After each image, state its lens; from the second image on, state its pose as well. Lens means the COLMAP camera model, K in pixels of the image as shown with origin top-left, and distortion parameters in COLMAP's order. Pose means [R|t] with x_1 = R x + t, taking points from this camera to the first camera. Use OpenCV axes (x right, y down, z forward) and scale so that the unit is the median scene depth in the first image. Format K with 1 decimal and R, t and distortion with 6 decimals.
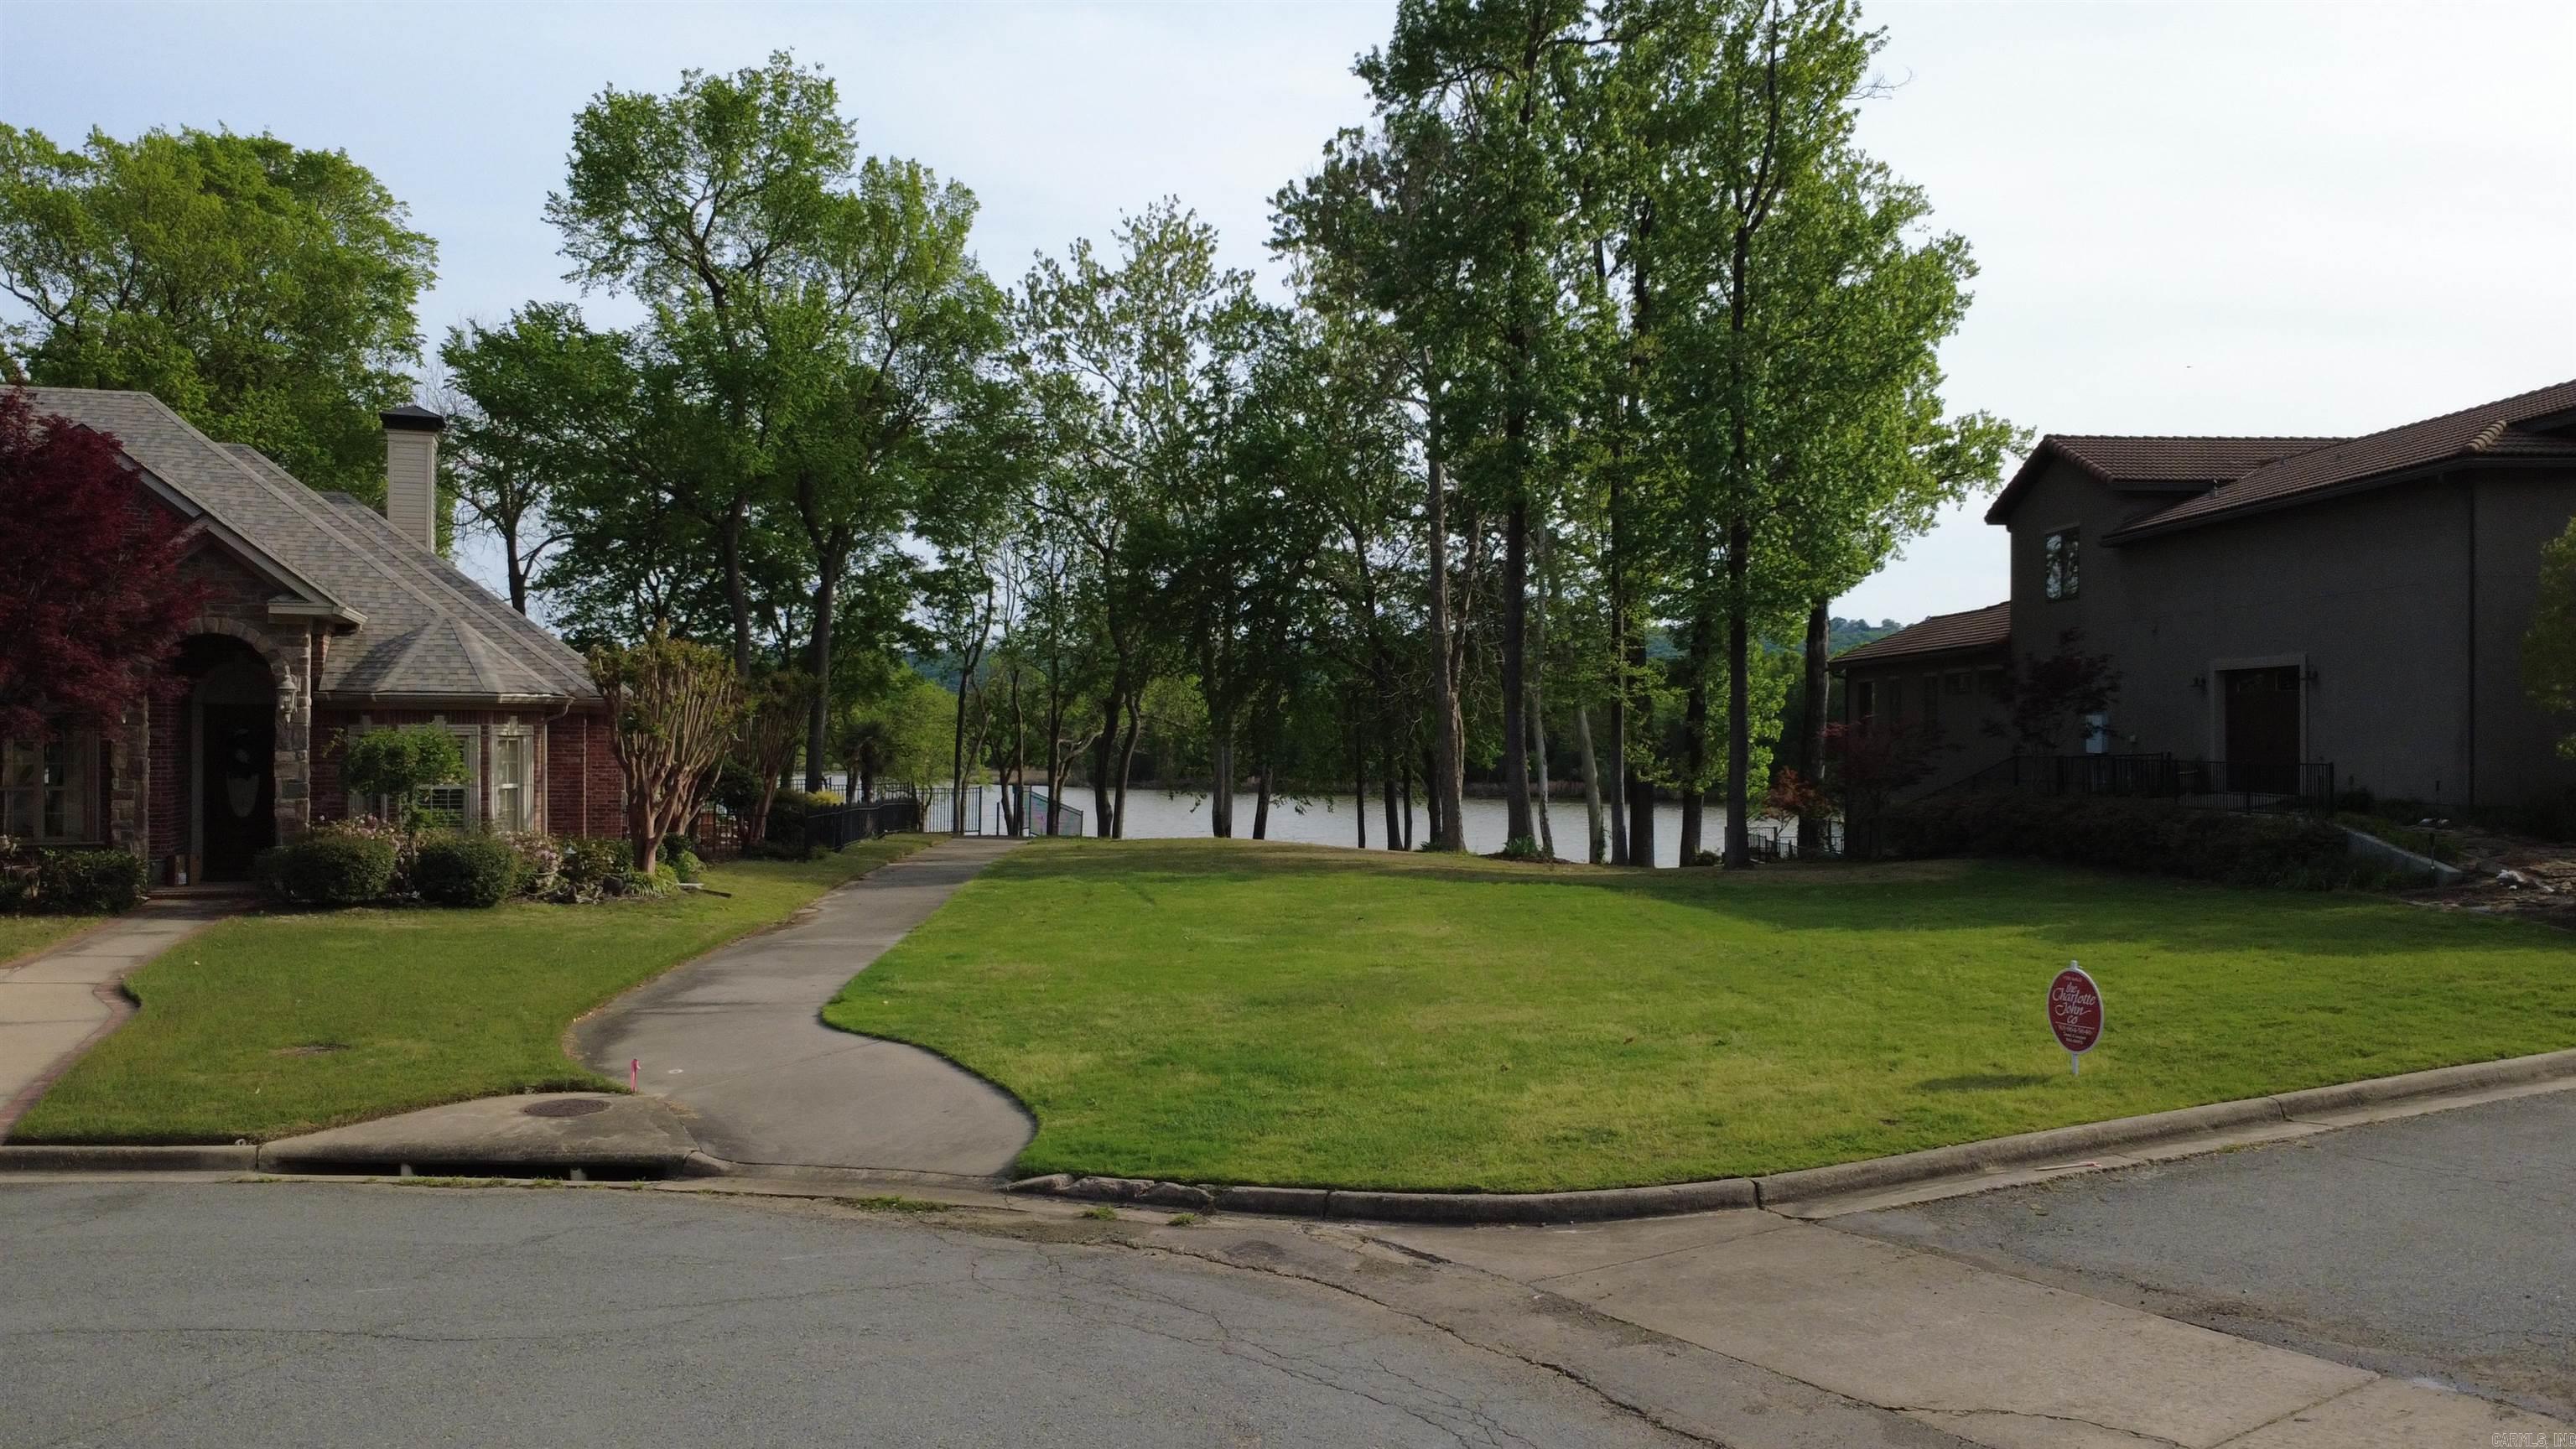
lens RADIAL K [[1872.5, 0, 1288.0], [0, 1872.5, 724.5], [0, 0, 1]] dist [-0.000815, -0.001354]
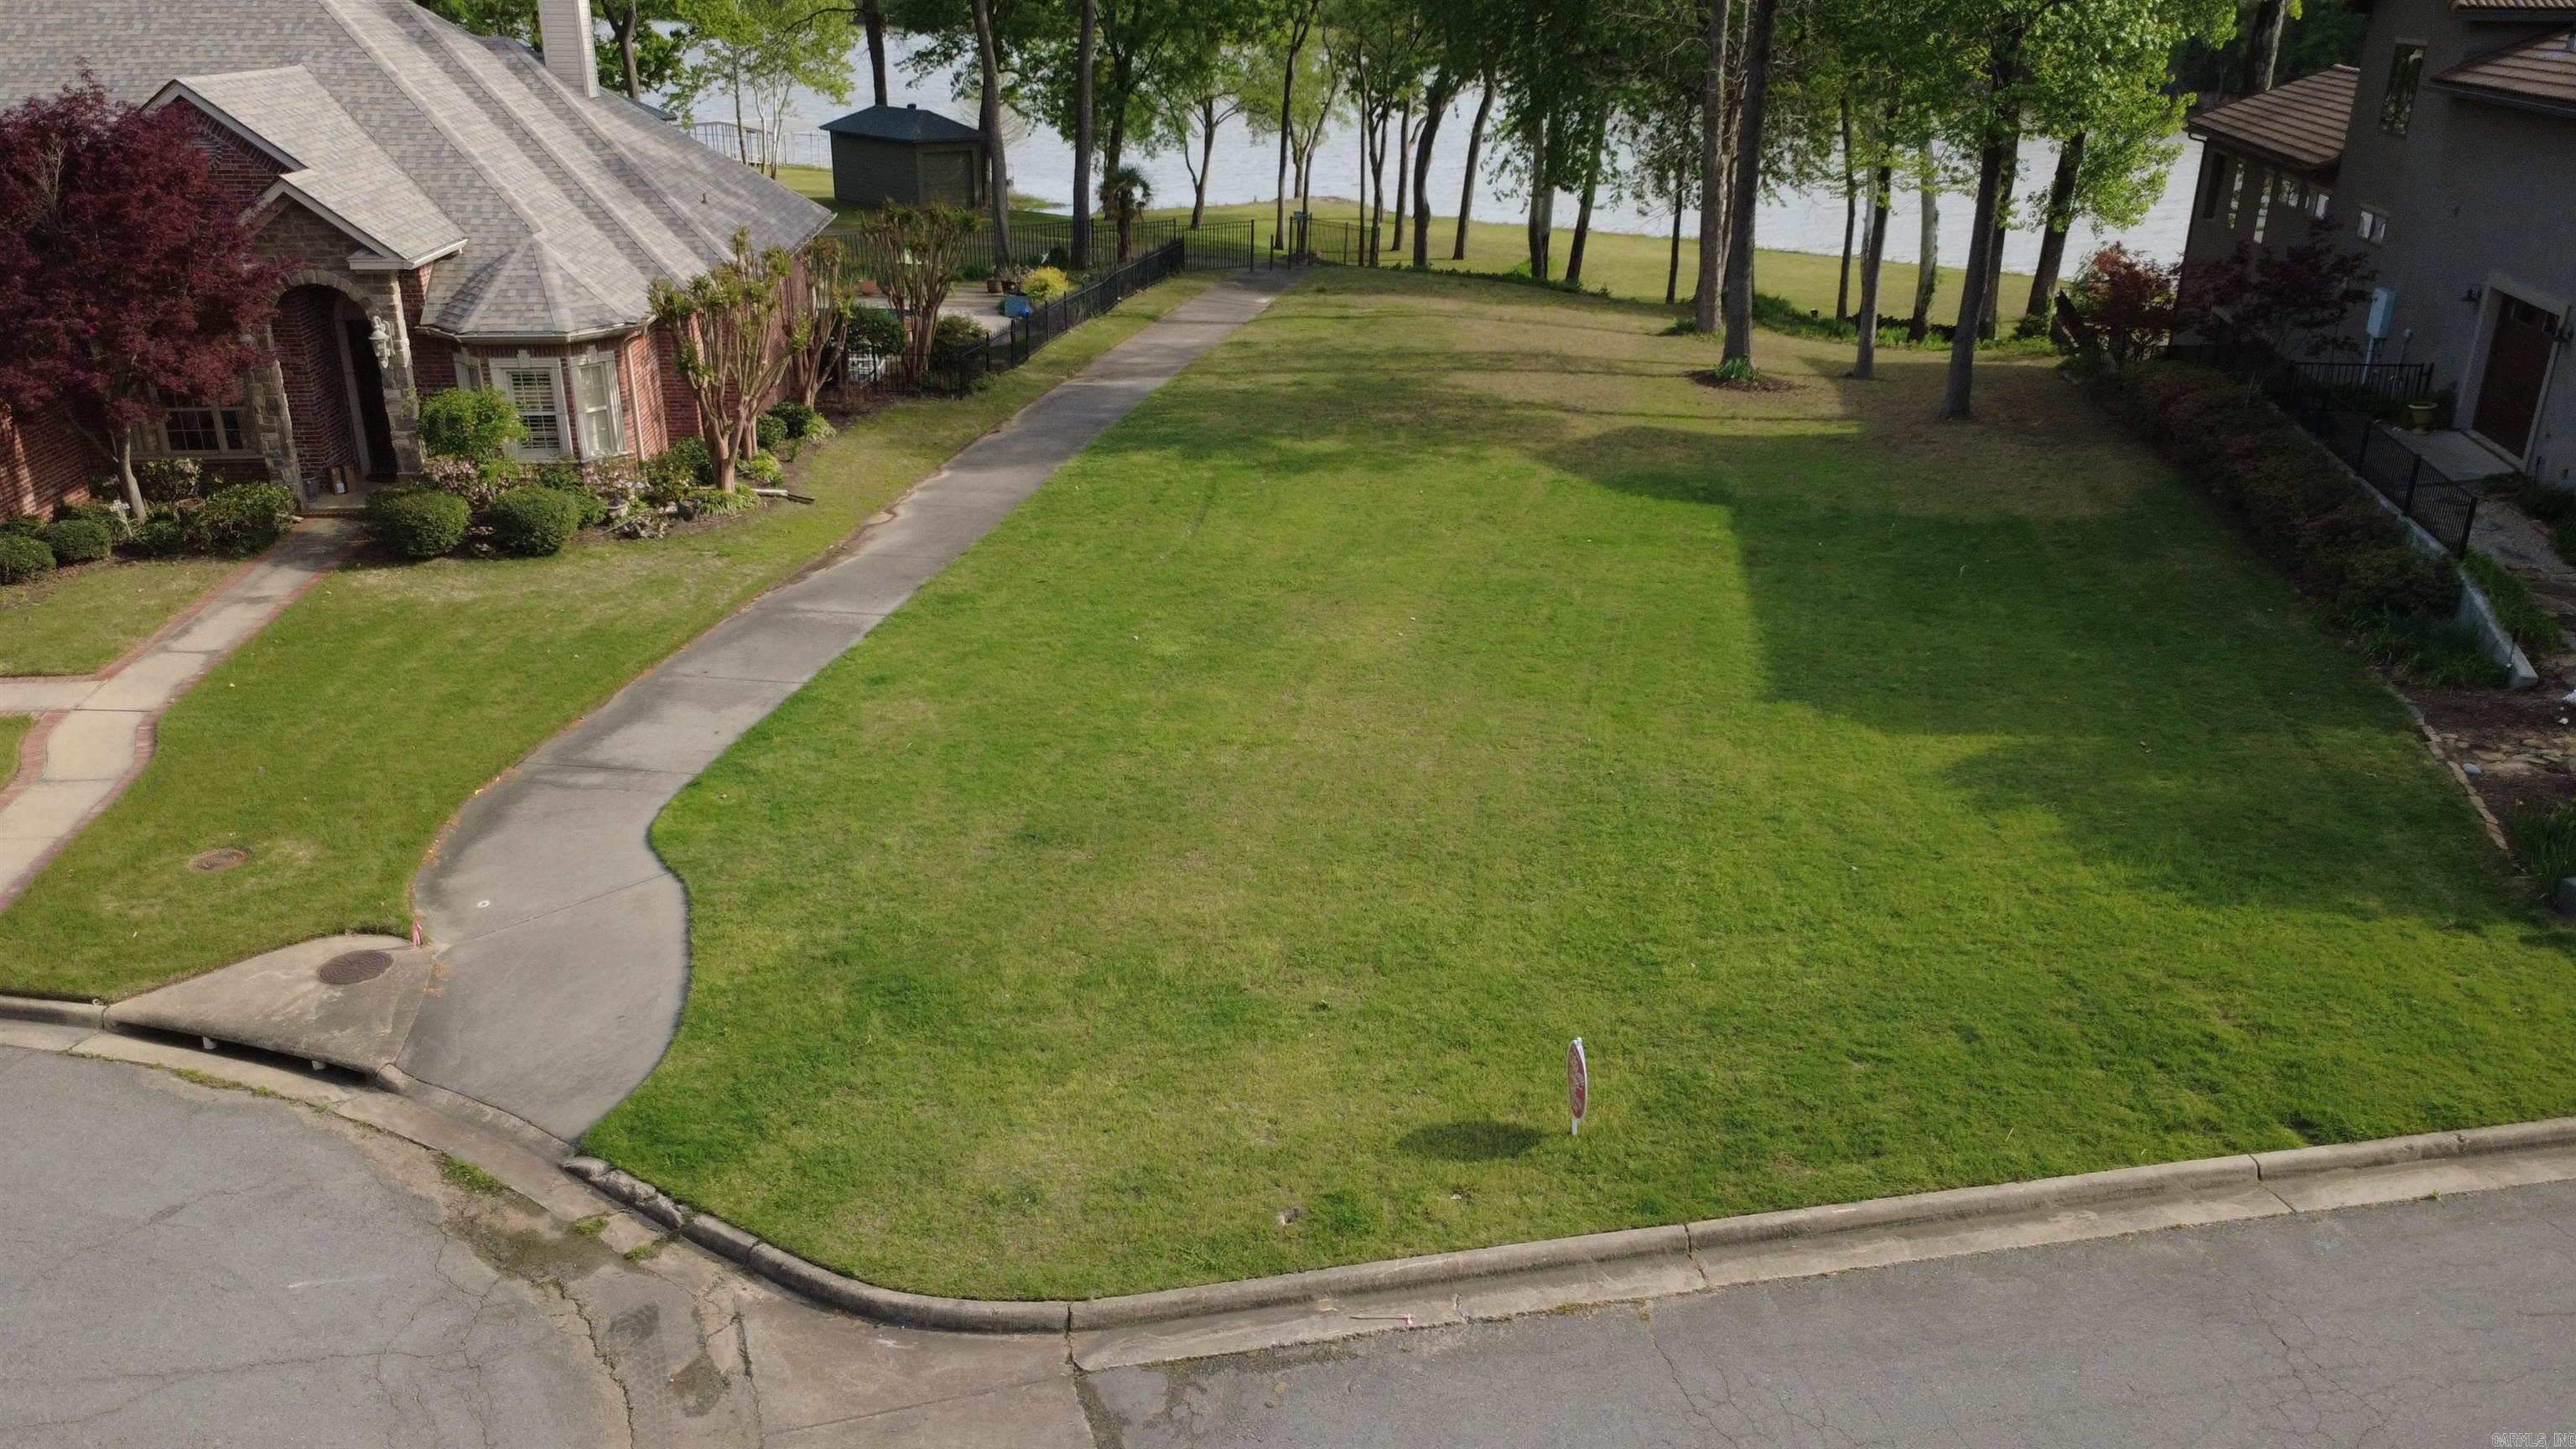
lens RADIAL K [[1872.5, 0, 1288.0], [0, 1872.5, 724.5], [0, 0, 1]] dist [-0.000815, -0.001354]
pose [[0.967748, 0.099598, -0.231397, 0.270384], [-0.004905, 0.925805, 0.377970, -0.232642], [0.251874, -0.364645, 0.896434, 0.059128]]
